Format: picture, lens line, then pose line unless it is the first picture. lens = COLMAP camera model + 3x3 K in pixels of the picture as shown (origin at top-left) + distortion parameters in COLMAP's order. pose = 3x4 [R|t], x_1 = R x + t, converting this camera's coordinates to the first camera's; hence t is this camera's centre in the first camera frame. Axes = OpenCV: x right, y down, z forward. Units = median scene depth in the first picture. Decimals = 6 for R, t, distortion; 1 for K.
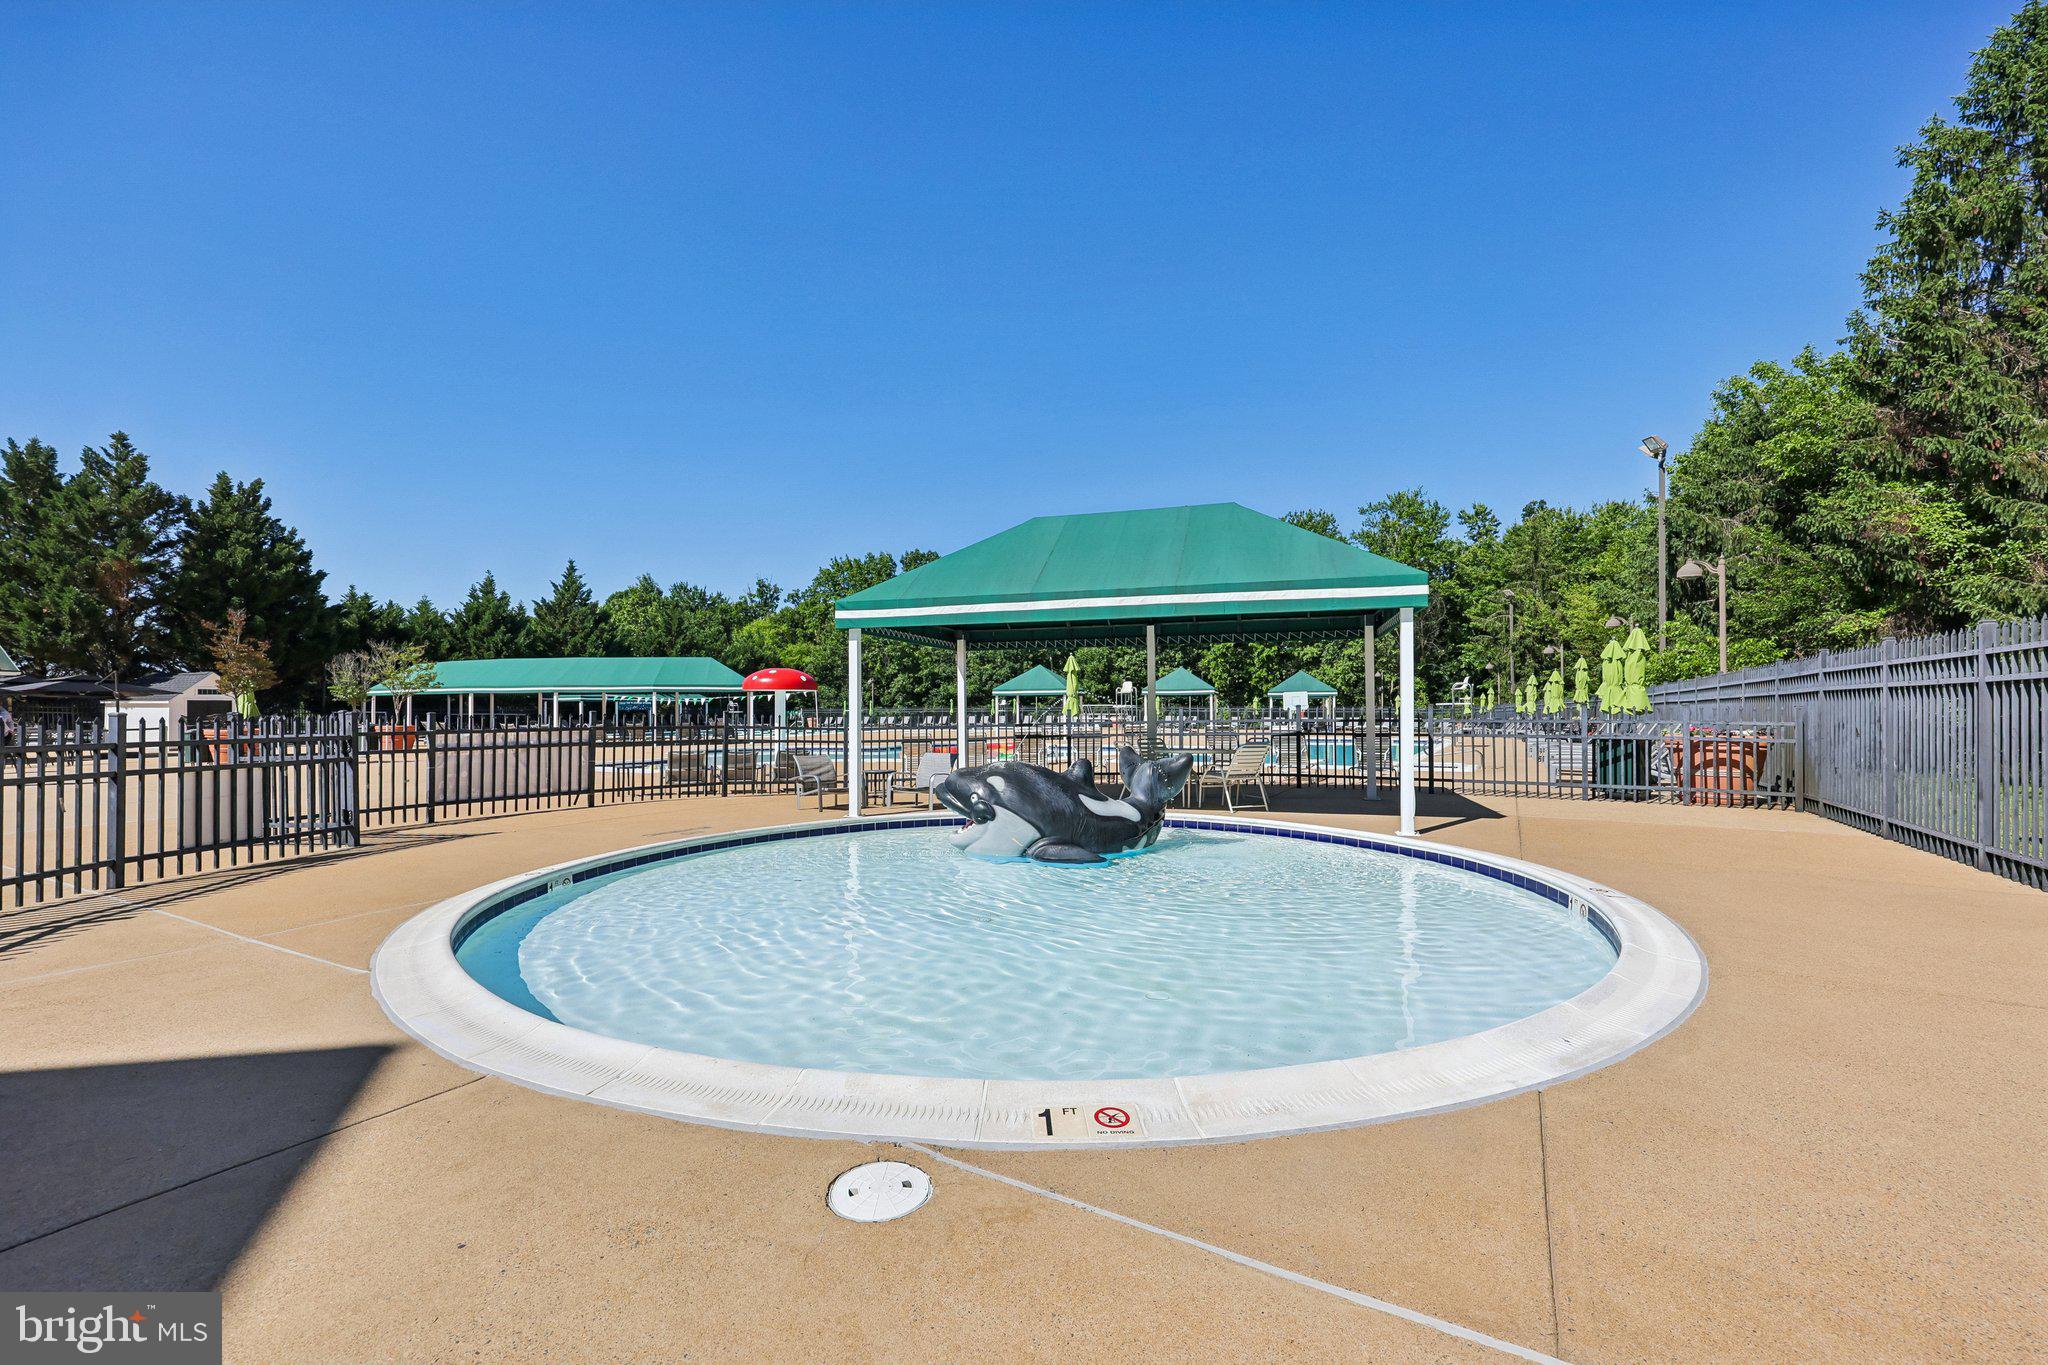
lens RADIAL K [[834.5, 0, 1040.0], [0, 834.5, 702.0], [0, 0, 1]] dist [0.001103, 0.000401]
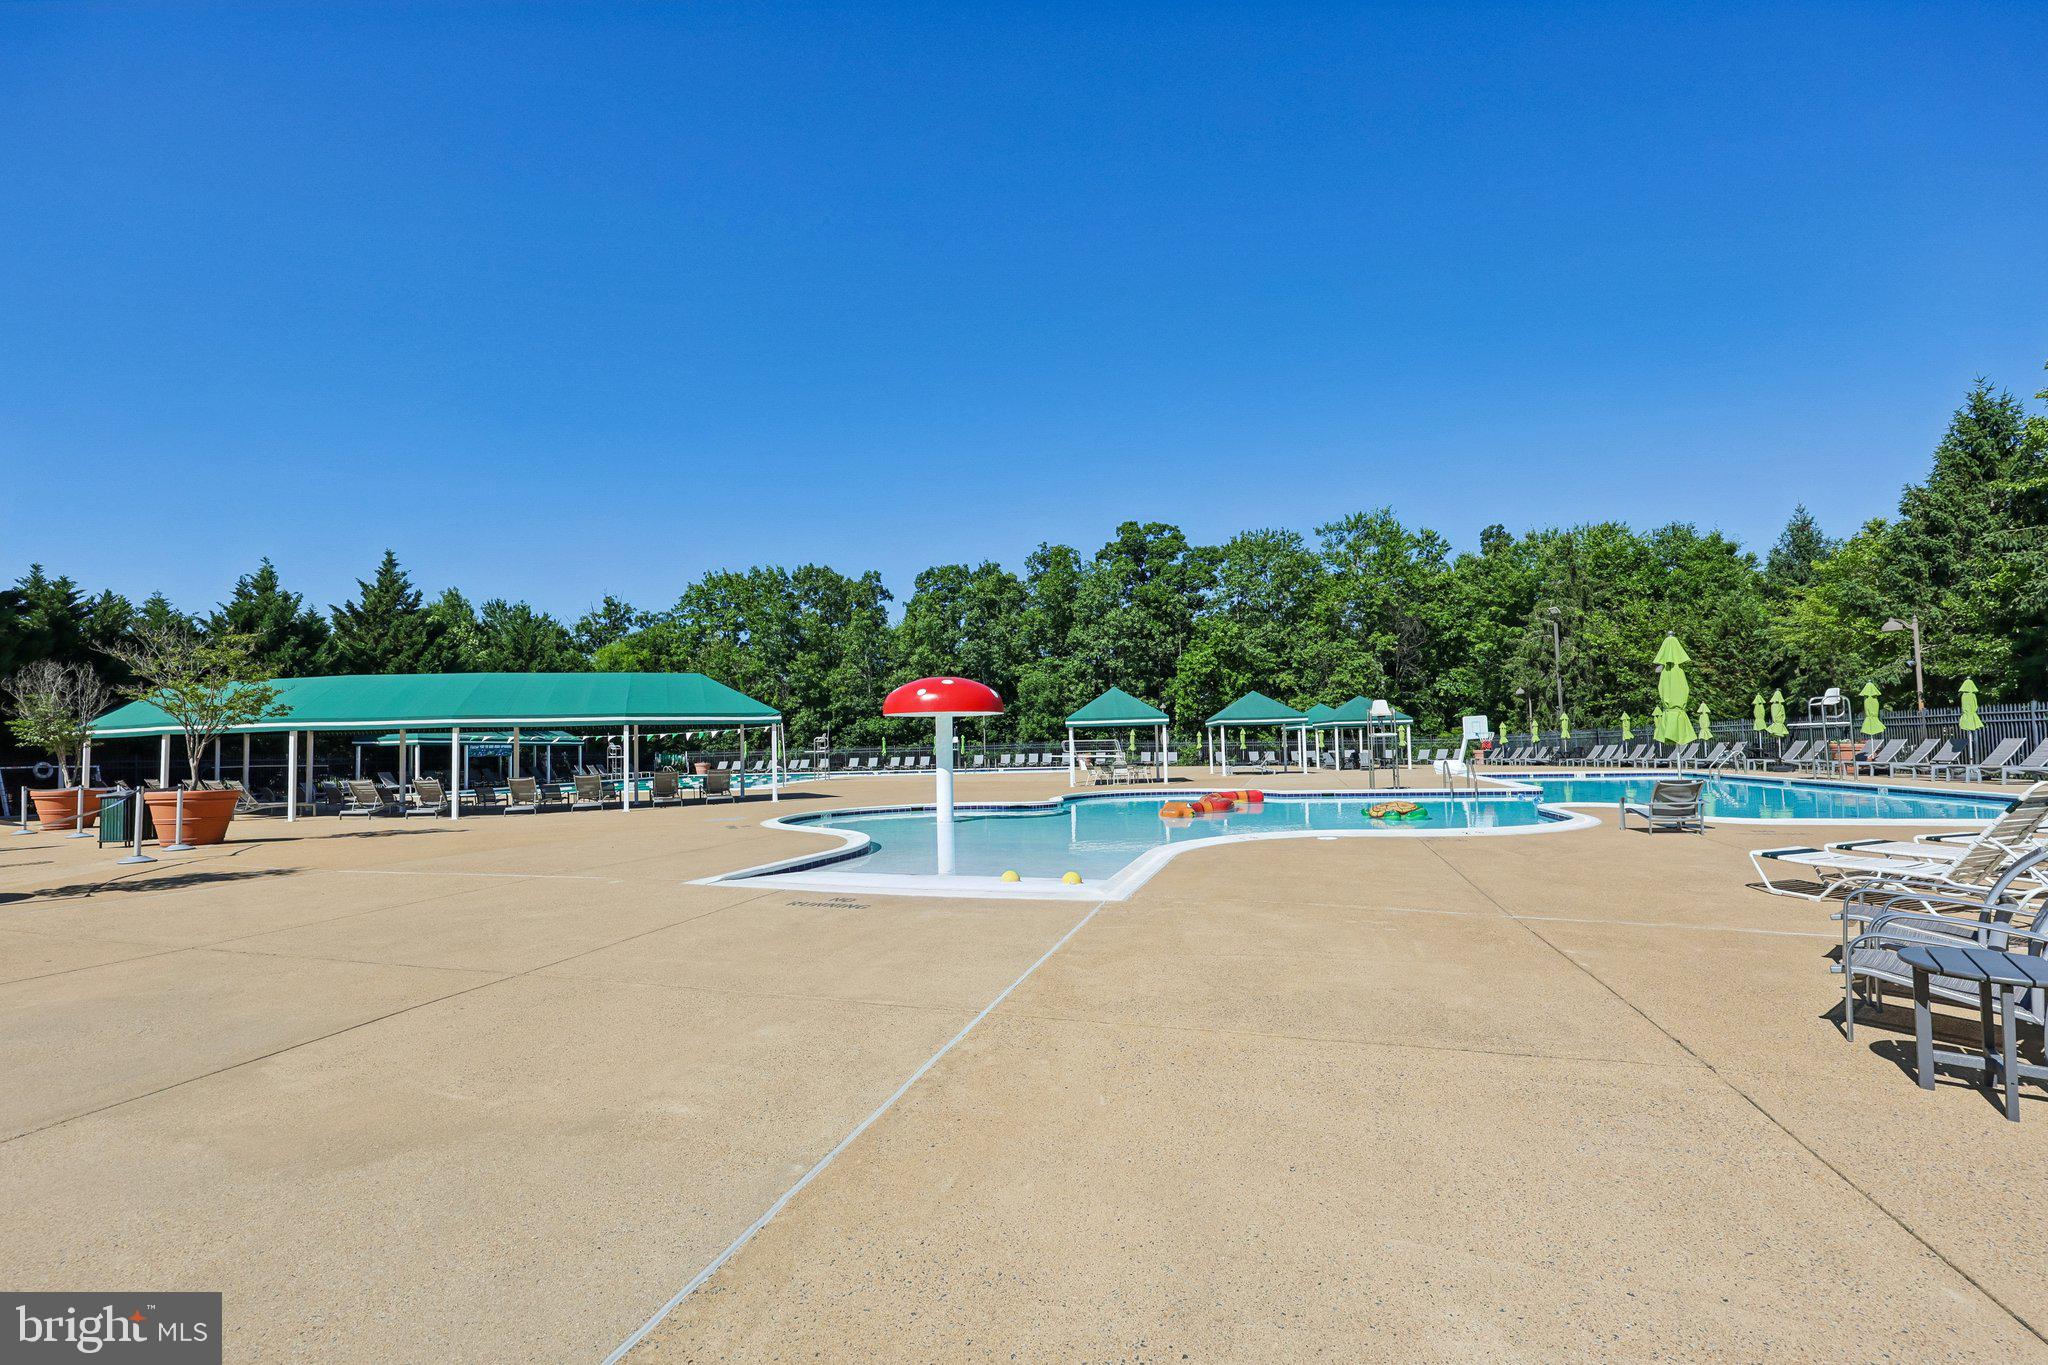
lens RADIAL K [[842.7, 0, 1024.0], [0, 842.7, 682.5], [0, 0, 1]] dist [0.000150, -0.000428]
pose [[0.977967, -0.002131, 0.208750, -0.179274], [0.016848, 0.997492, -0.068749, 0.002991], [-0.208080, 0.070751, 0.975550, 0.183237]]
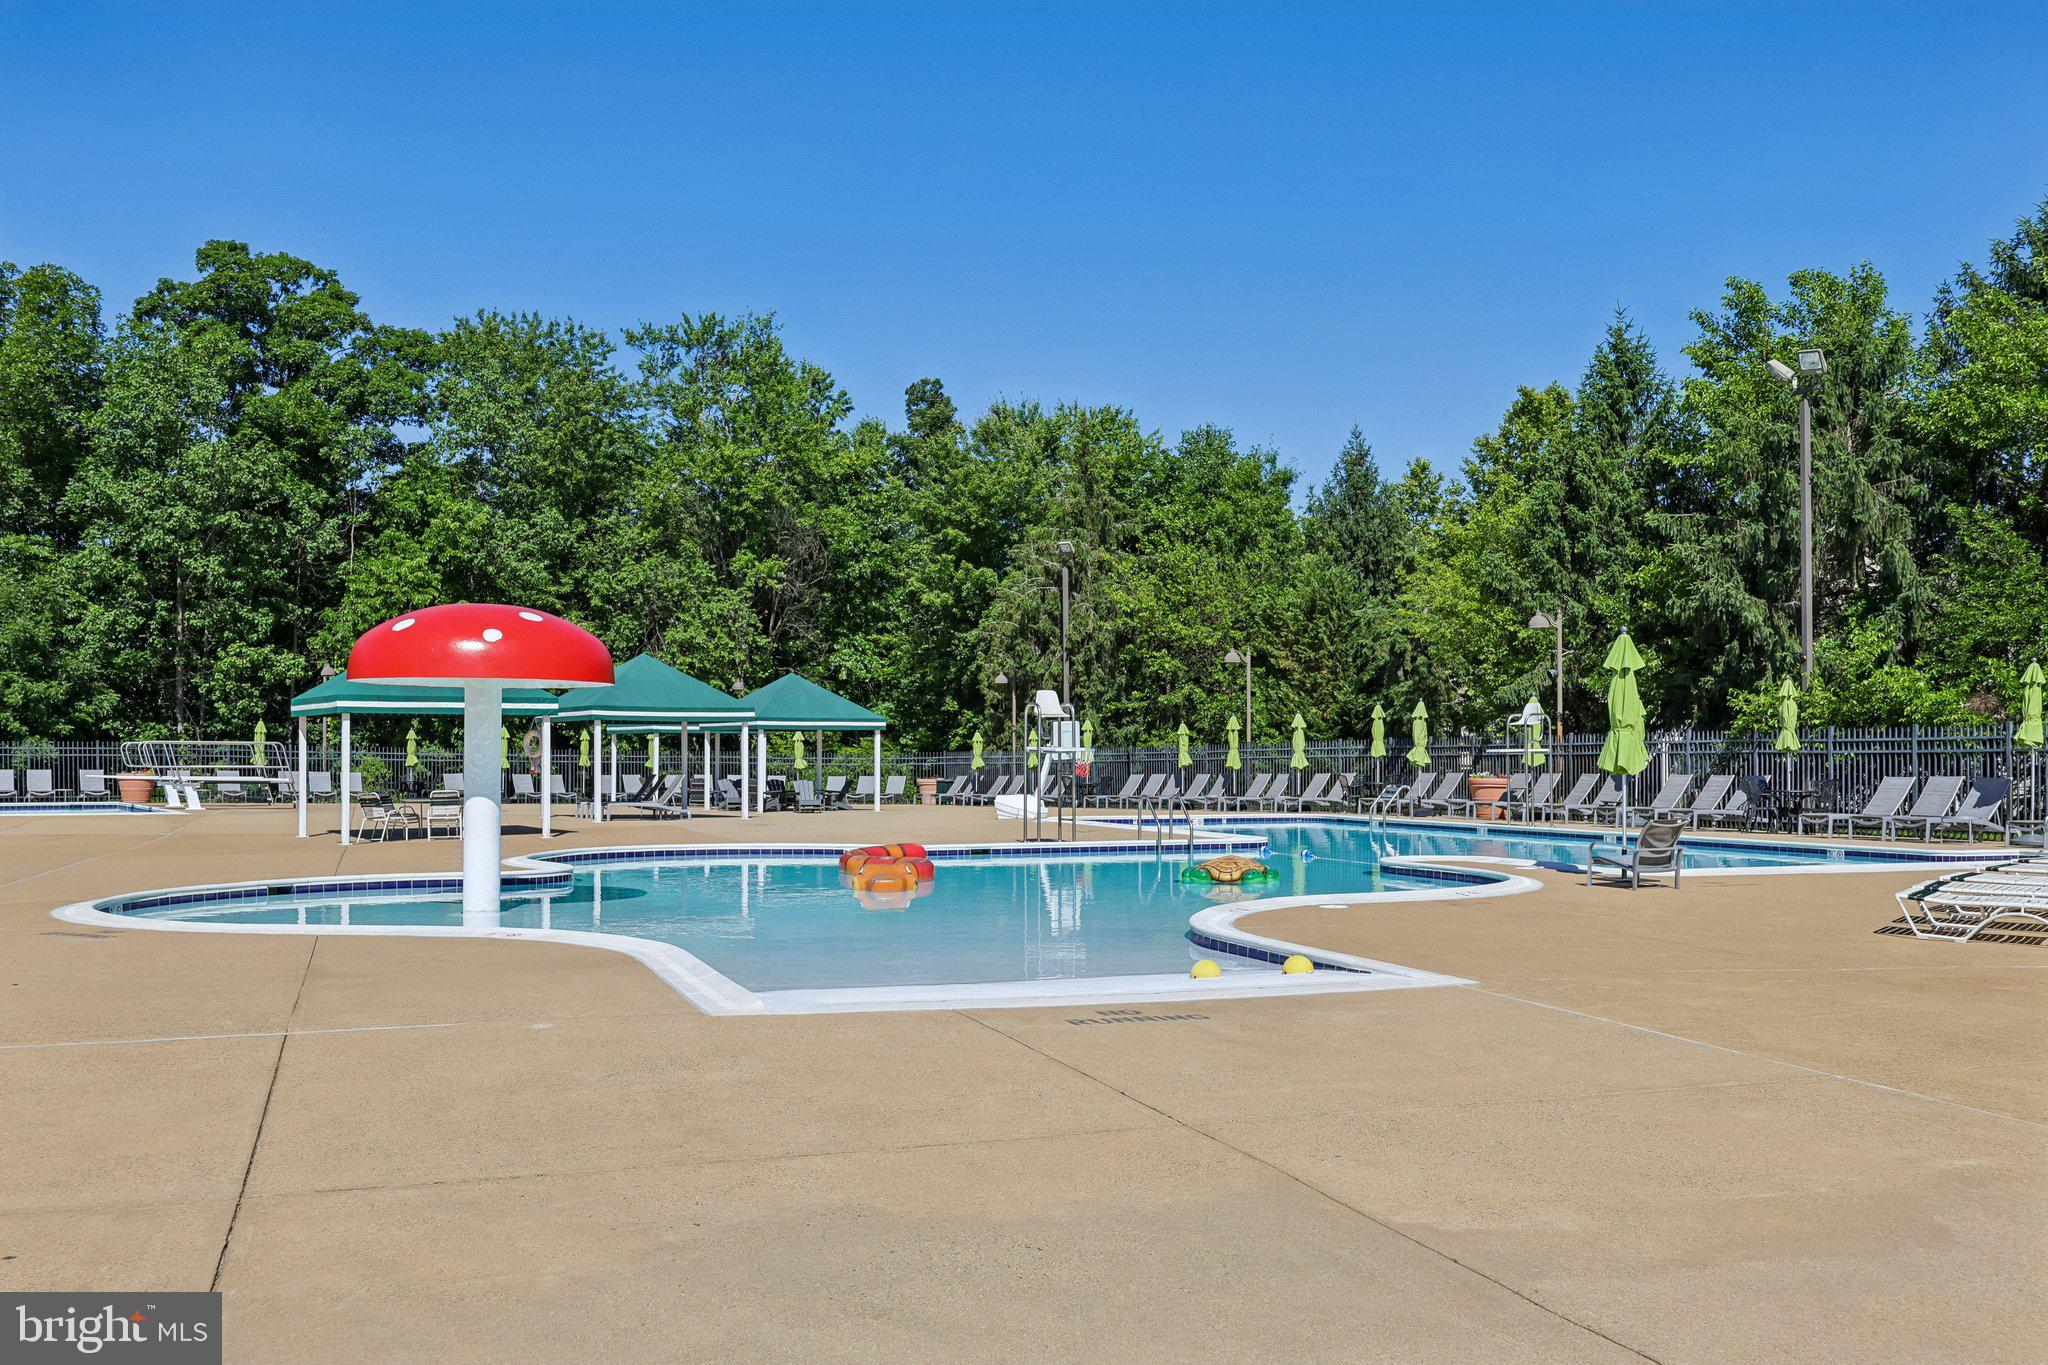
lens RADIAL K [[1800.9, 0, 1024.0], [0, 1800.9, 682.5], [0, 0, 1]] dist [-0.003378, -0.003867]
pose [[0.642567, 0.036247, 0.765371, -0.310054], [-0.011564, 0.999225, -0.037613, 0.003315], [-0.766142, 0.015318, 0.642489, 0.219135]]
